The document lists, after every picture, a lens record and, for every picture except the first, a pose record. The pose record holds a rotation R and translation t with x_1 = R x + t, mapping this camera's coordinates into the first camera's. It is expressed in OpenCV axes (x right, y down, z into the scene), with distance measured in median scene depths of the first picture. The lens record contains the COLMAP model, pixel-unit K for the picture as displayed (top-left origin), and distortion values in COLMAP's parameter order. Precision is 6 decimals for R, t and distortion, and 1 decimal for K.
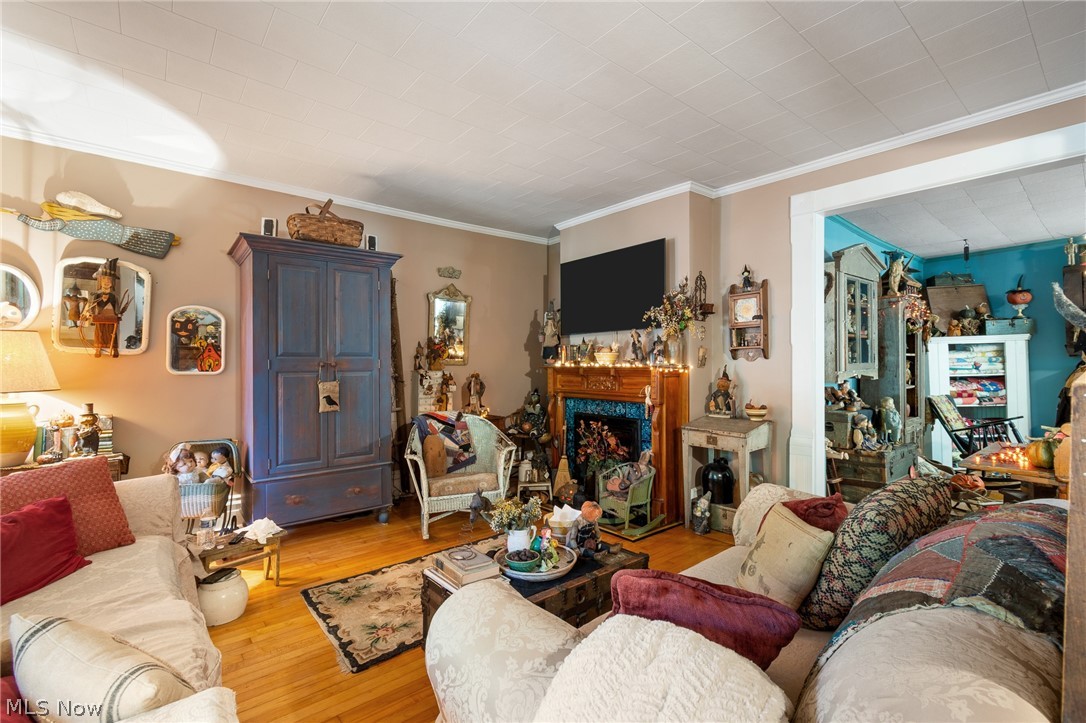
lens RADIAL K [[490.3, 0, 542.1], [0, 490.3, 360.6], [0, 0, 1]] dist [0.004628, -0.001680]
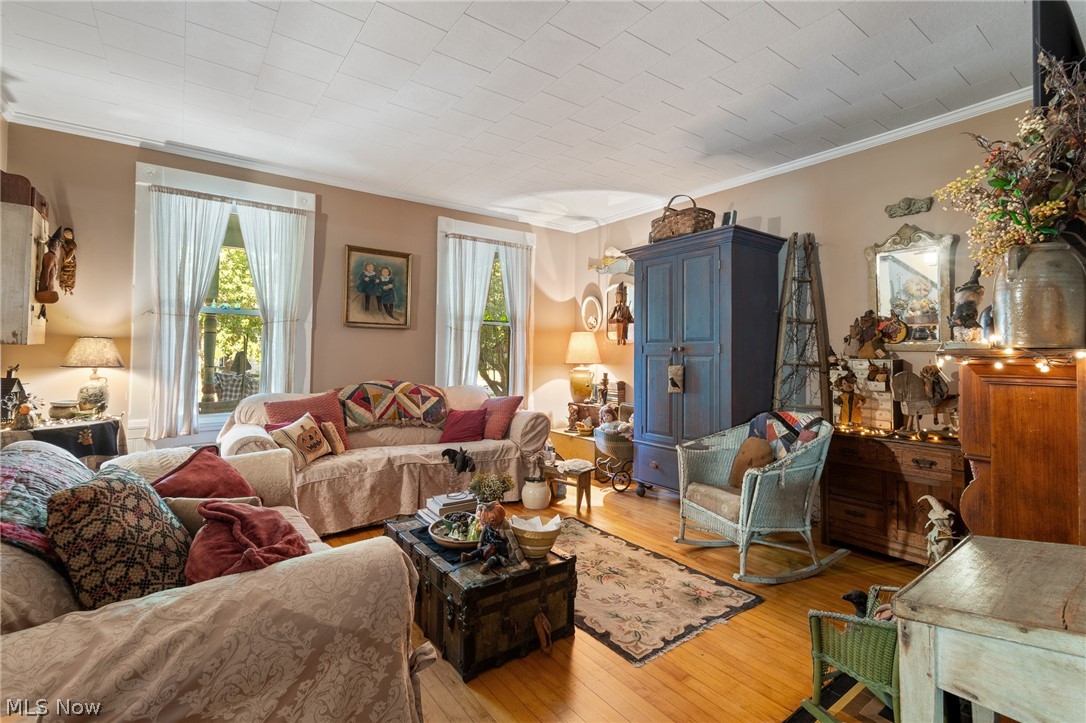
lens RADIAL K [[490.3, 0, 542.1], [0, 490.3, 343.7], [0, 0, 1]] dist [0.004628, -0.001680]
pose [[-0.069528, -0.017897, -0.997419, 0.635839], [-0.001000, 0.999840, -0.017871, 0.014694], [0.997580, -0.000245, -0.069534, 0.754522]]
